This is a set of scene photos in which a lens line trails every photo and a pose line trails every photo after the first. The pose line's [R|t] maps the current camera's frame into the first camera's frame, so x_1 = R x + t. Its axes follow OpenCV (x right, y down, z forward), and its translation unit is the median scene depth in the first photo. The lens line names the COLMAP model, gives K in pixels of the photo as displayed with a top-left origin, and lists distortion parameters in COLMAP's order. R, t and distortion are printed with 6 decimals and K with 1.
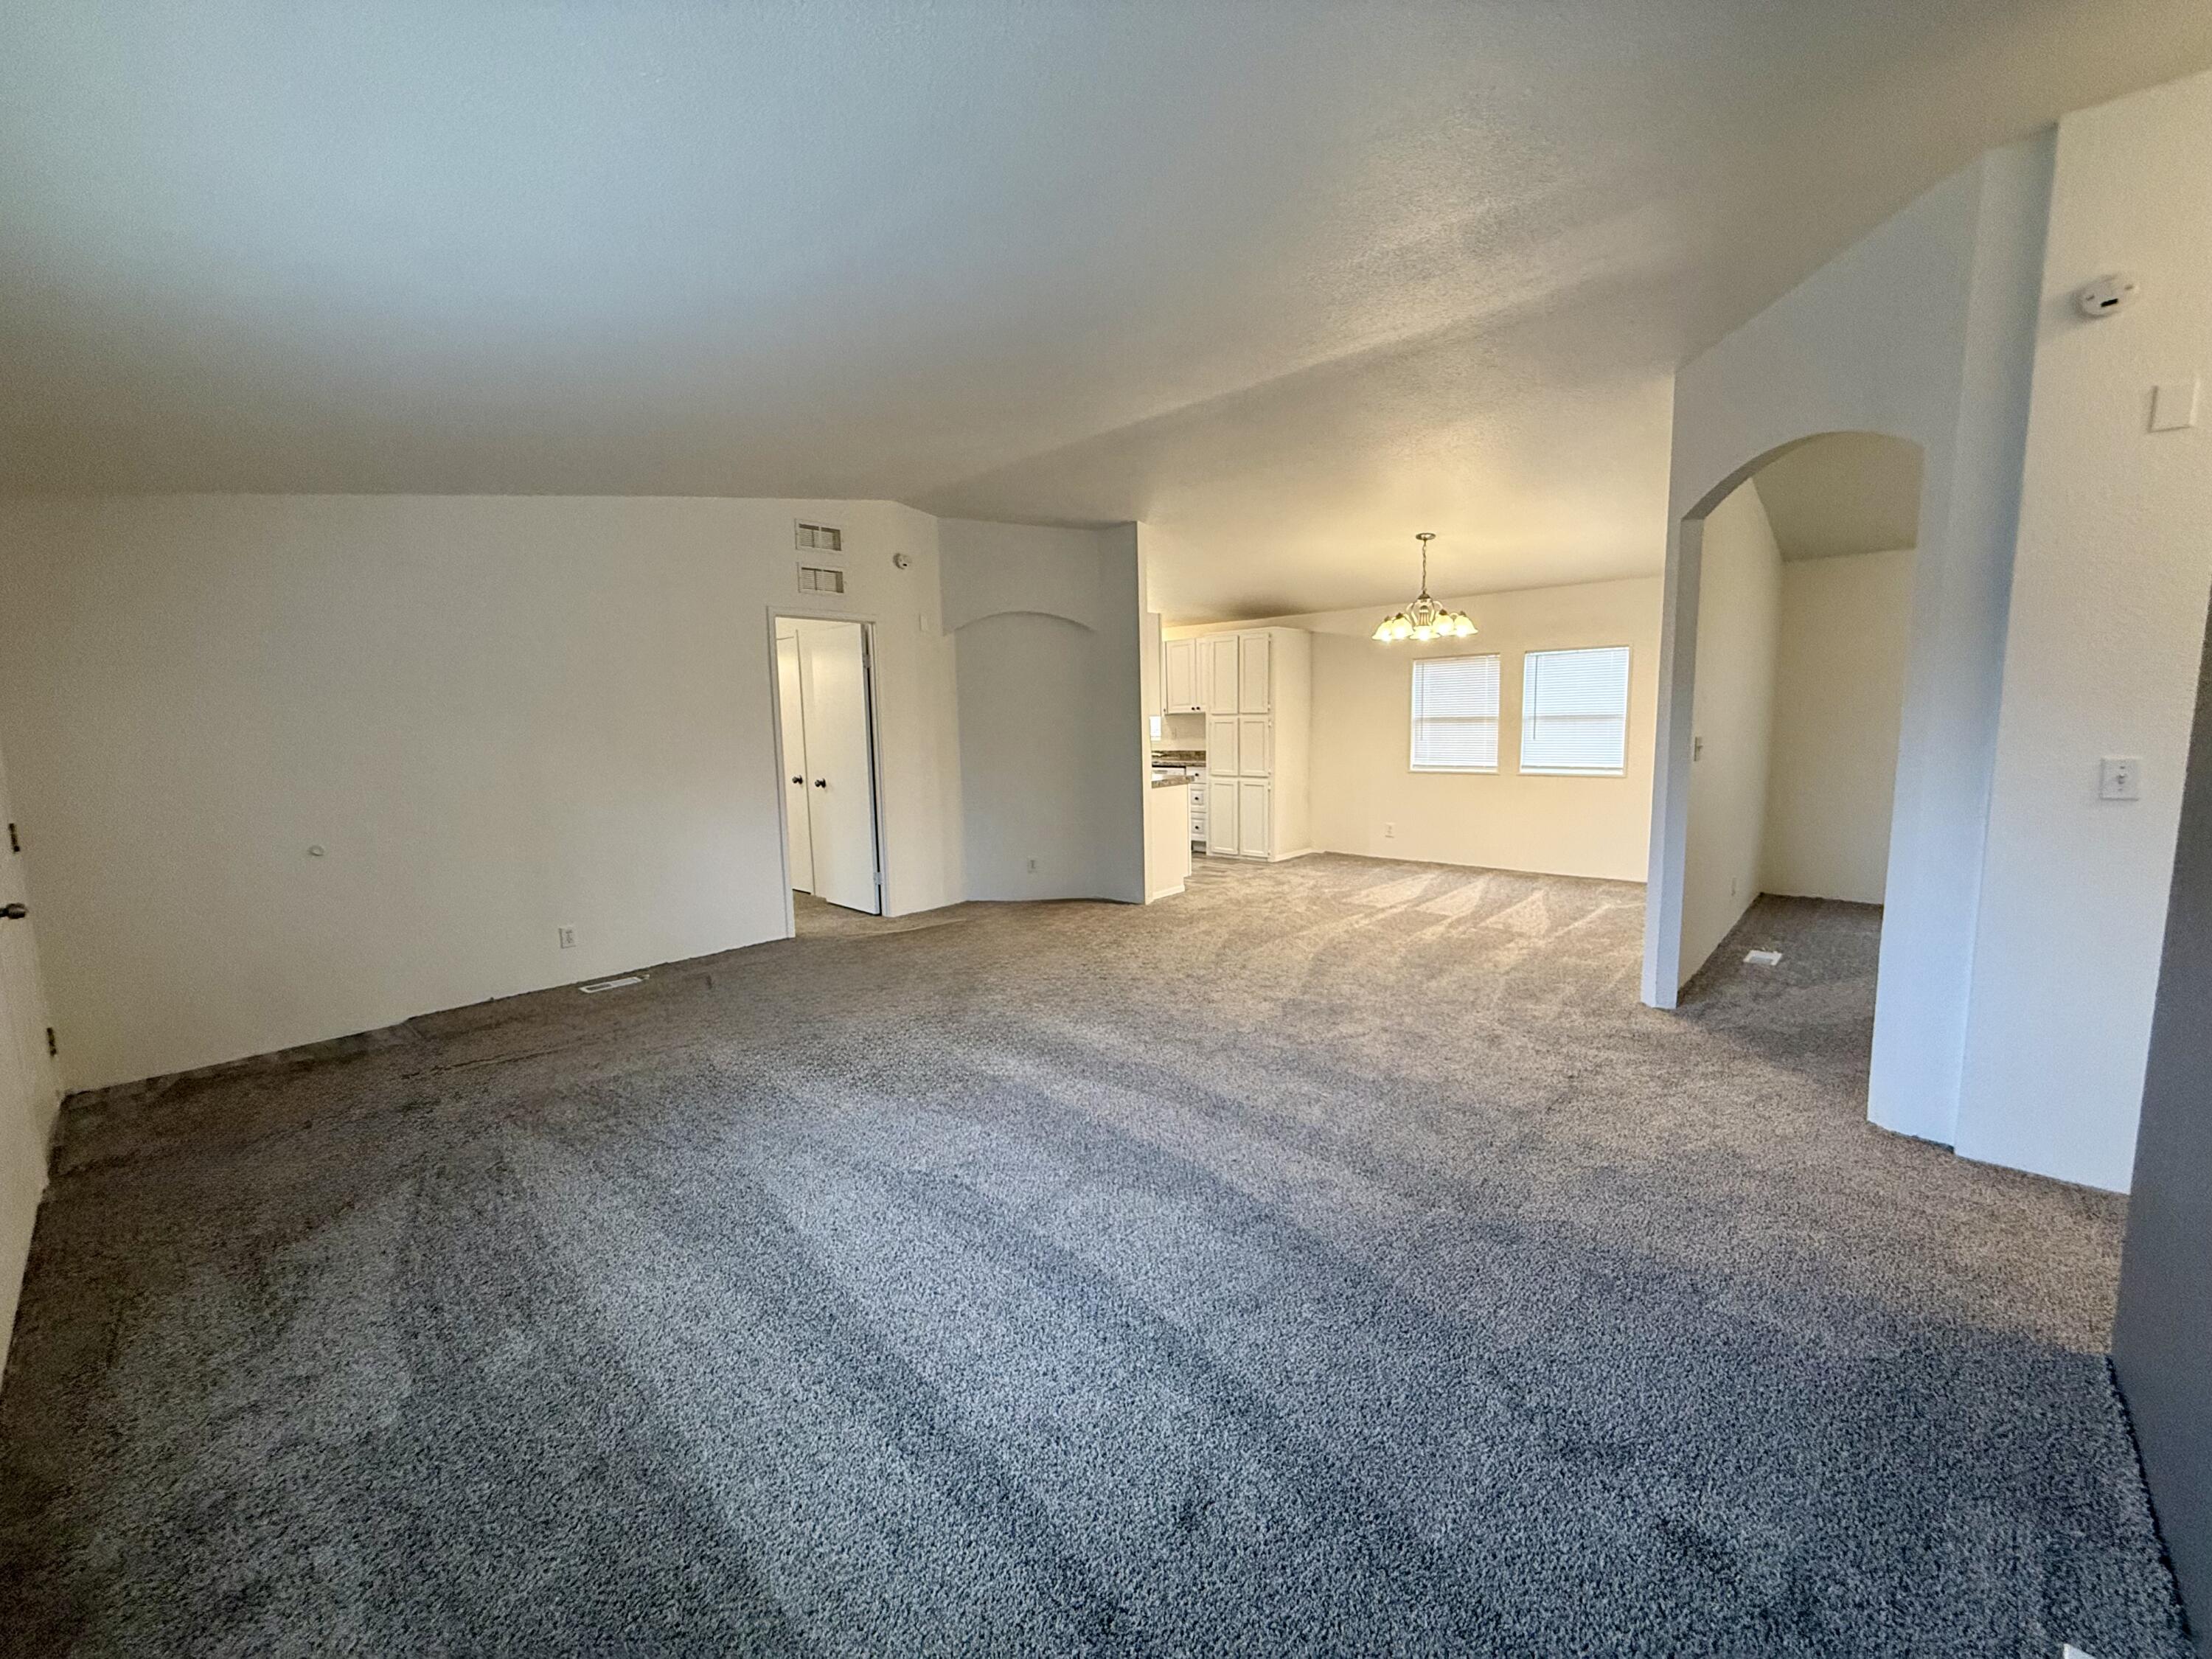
lens RADIAL K [[888.0, 0, 1087.5], [0, 888.0, 827.6], [0, 0, 1]] dist [0.001034, 0.000190]
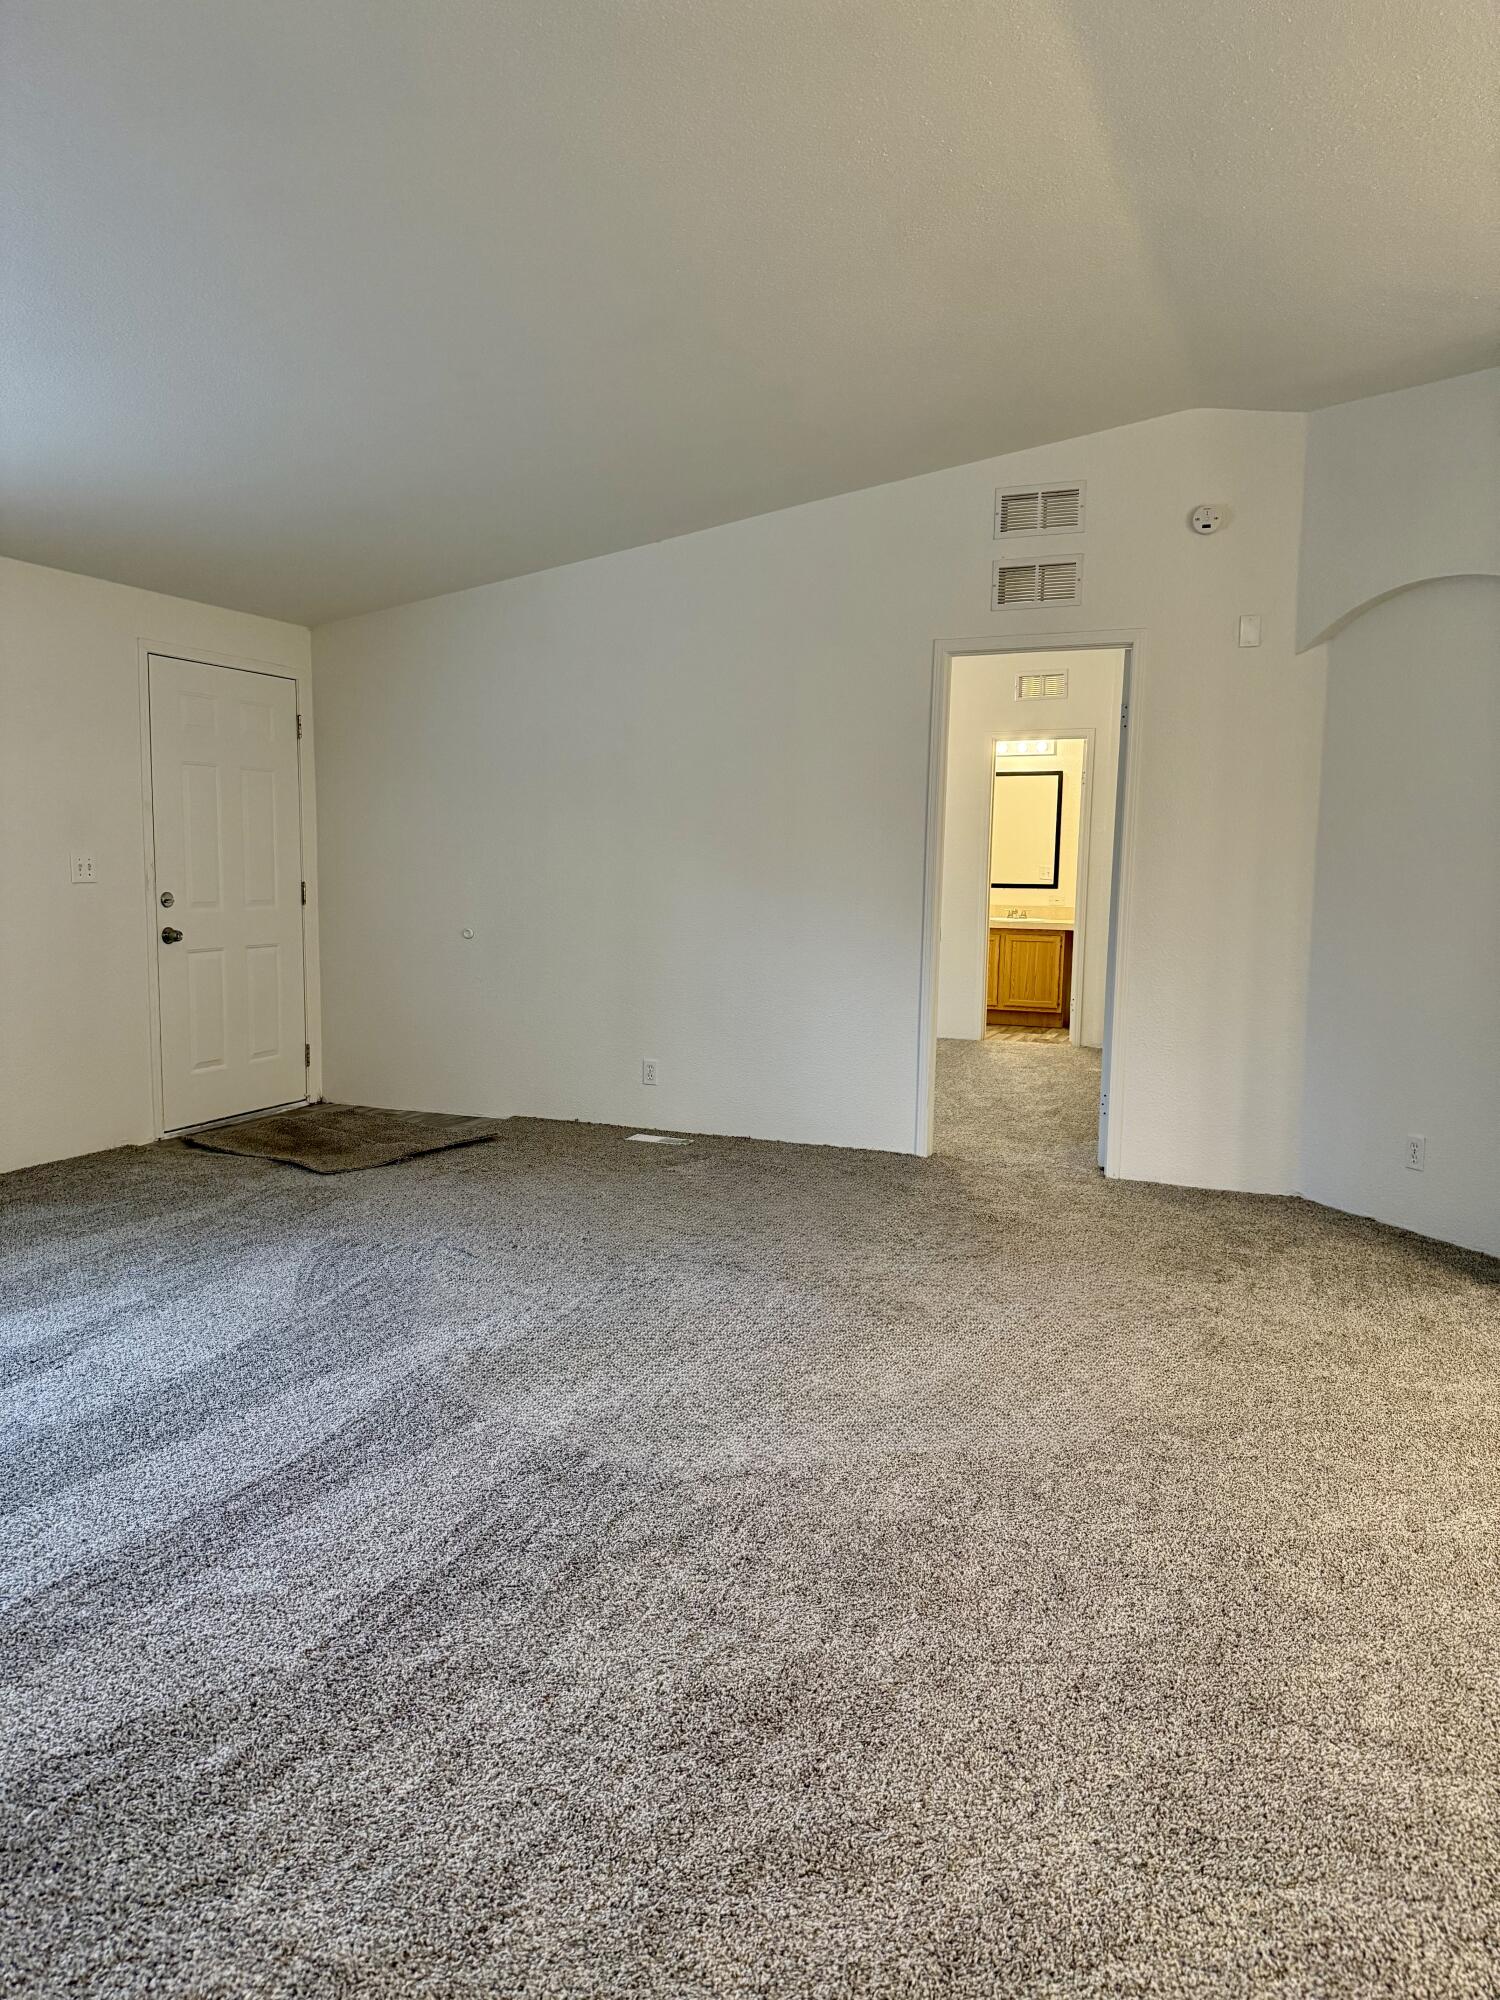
lens RADIAL K [[1395.6, 0, 742.1], [0, 1395.6, 1011.7], [0, 0, 1]] dist [0.071992, -0.098423]
pose [[0.350980, 0.130671, -0.927221, 0.578282], [-0.139081, 0.986506, 0.086379, -0.051499], [0.925996, 0.098641, 0.364418, 0.532287]]
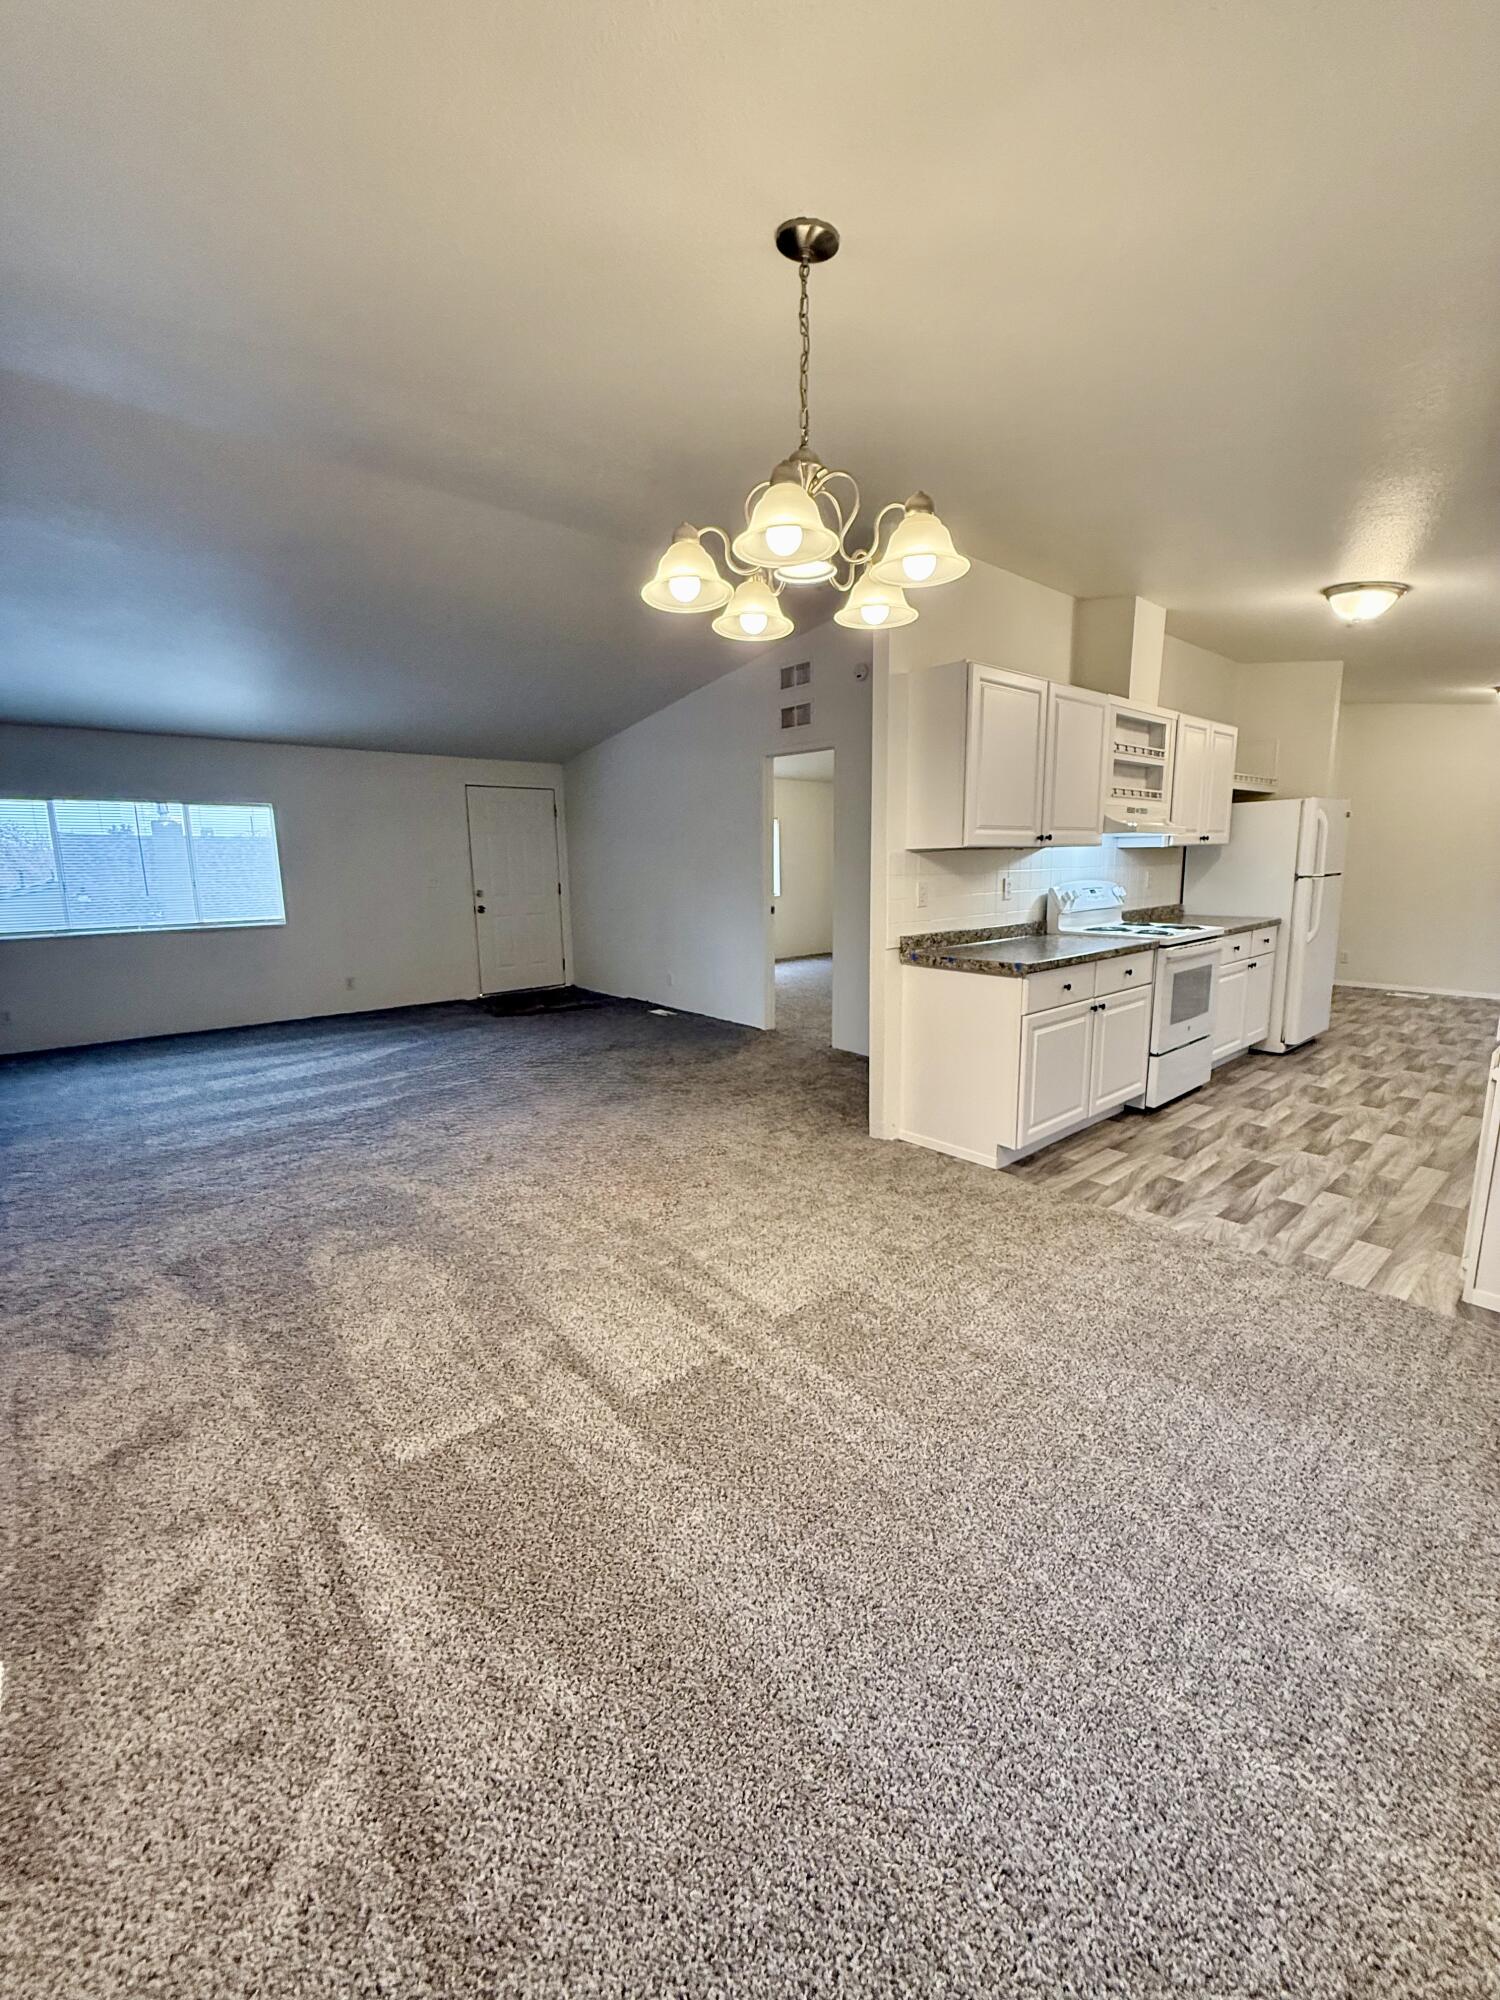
lens RADIAL K [[795.5, 0, 755.6], [0, 795.5, 993.4], [0, 0, 1]] dist [-0.000200, 0.000312]
pose [[-0.108625, 0.193546, -0.975059, 0.756101], [-0.109860, 0.972518, 0.205280, -0.153456], [0.987994, 0.129418, -0.084376, 1.143617]]
